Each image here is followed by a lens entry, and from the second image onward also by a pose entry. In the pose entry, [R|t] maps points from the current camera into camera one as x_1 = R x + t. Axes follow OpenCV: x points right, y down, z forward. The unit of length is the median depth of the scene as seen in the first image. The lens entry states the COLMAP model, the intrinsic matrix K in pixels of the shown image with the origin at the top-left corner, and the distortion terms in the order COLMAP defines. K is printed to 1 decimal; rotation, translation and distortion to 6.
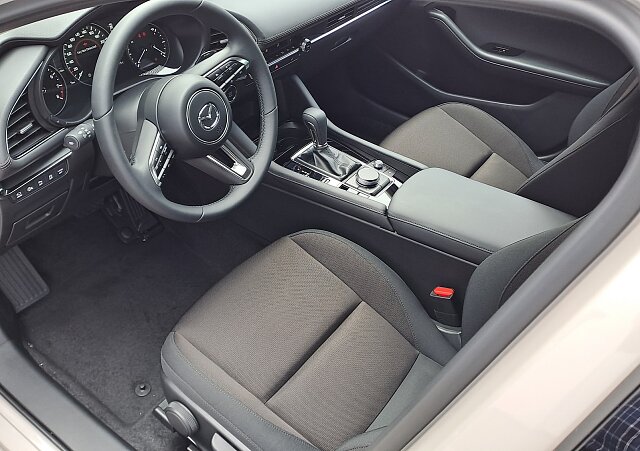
lens RADIAL K [[582.5, 0, 314.8], [0, 582.5, 240.0], [0, 0, 1]] dist [0.137682, -0.232382]
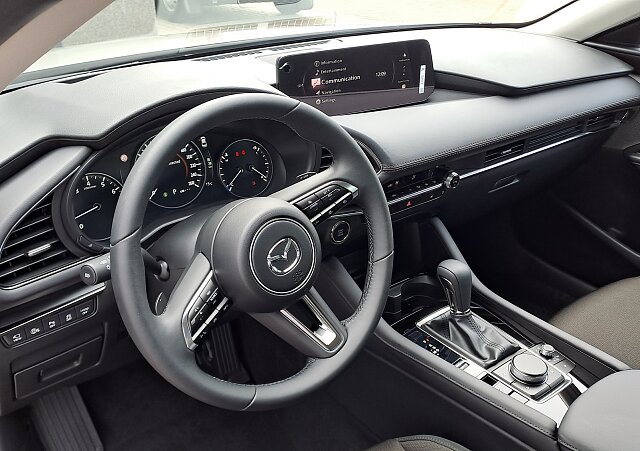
lens RADIAL K [[582.5, 0, 314.8], [0, 582.5, 240.0], [0, 0, 1]] dist [0.137682, -0.232382]
pose [[0.957242, 0.086923, -0.275922, 0.034058], [-0.152380, 0.962251, -0.225509, -0.065308], [0.245904, 0.257911, 0.934352, 0.299442]]
